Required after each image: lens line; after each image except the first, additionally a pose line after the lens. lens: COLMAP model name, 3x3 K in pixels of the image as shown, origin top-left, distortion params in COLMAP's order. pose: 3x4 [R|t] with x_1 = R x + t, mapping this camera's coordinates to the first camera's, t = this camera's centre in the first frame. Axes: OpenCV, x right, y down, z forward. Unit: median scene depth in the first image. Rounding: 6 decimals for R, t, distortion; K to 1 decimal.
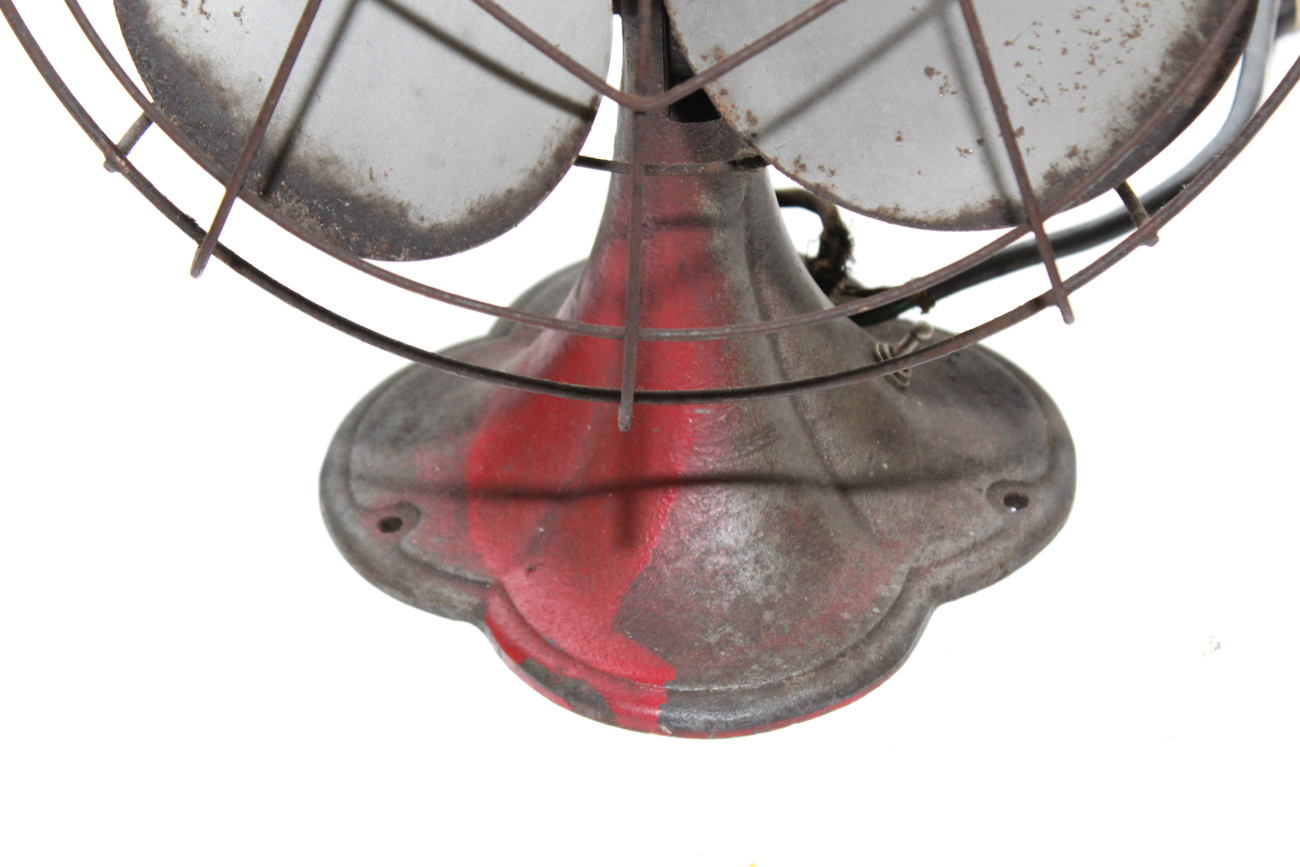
lens RADIAL K [[3276.7, 0, 619.0], [0, 3276.7, 433.3], [0, 0, 1]] dist [0.124314, -0.059006]
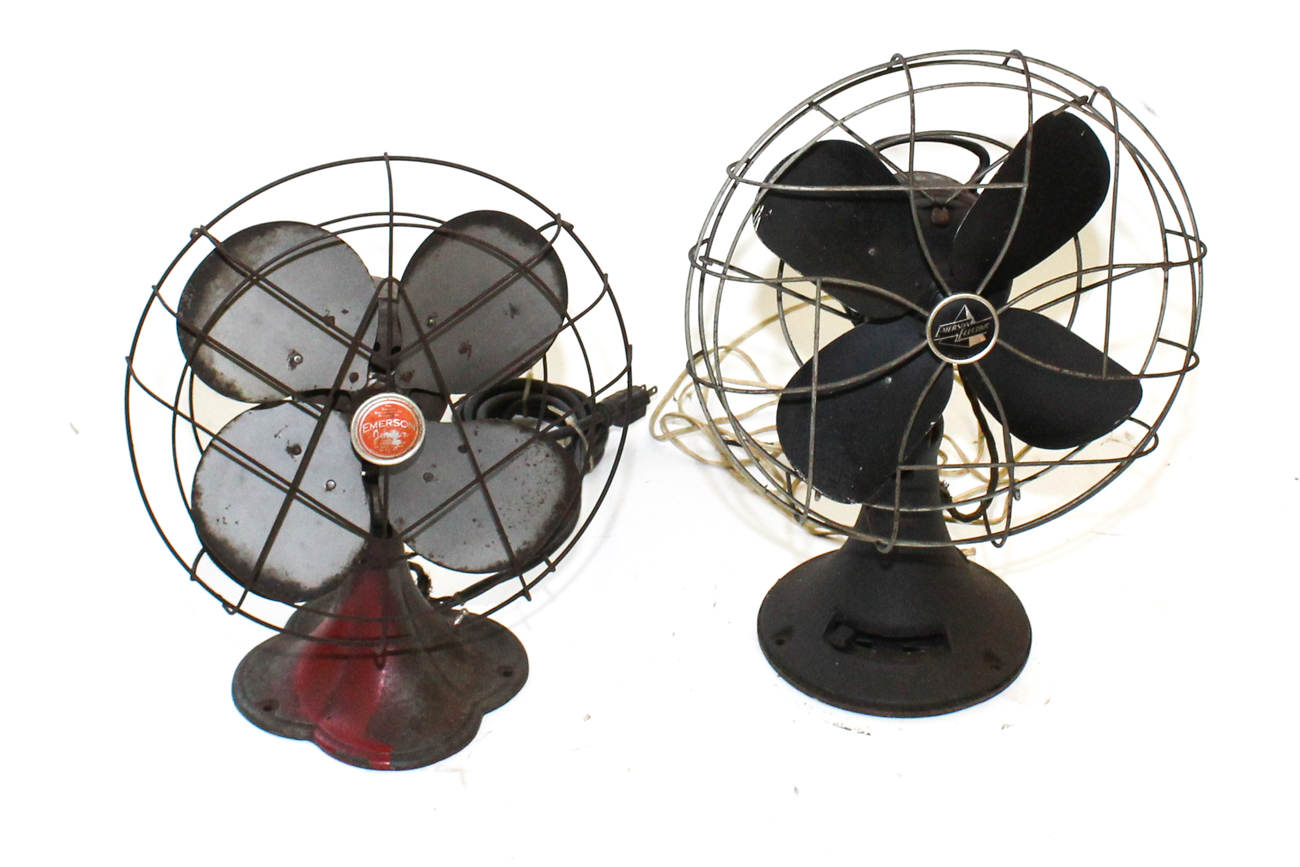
lens RADIAL K [[2418.5, 0, 693.9], [0, 2418.5, 435.1], [0, 0, 1]] dist [0.016811, 0.058364]
pose [[0.966327, -0.082001, 0.243903, -0.201437], [0.109329, 0.988893, -0.100686, 0.045719], [-0.232938, 0.123961, 0.964559, -0.969009]]
